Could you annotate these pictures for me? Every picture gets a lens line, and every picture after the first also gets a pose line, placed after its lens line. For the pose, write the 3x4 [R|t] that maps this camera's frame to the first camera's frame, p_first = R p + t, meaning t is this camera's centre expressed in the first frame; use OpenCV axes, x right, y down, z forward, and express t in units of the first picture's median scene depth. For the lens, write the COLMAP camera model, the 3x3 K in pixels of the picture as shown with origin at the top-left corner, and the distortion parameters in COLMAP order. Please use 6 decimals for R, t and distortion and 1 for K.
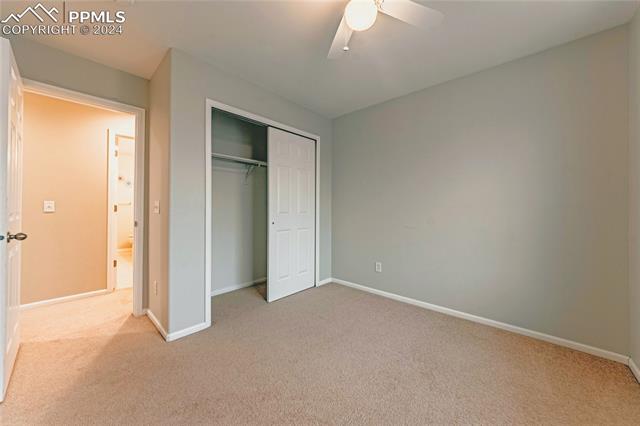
lens RADIAL K [[231.2, 0, 320.0], [0, 231.2, 213.0], [0, 0, 1]] dist [-0.000426, -0.000075]
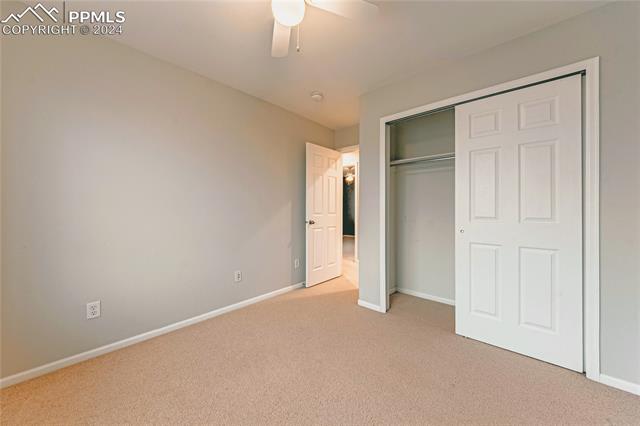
lens RADIAL K [[226.0, 0, 318.4], [0, 226.0, 215.6], [0, 0, 1]] dist [-0.000058, -0.000076]
pose [[0.017142, 0.019998, -0.999653, 0.515975], [-0.032183, 0.999293, 0.019439, -0.004822], [0.999335, 0.031839, 0.017774, 0.516037]]
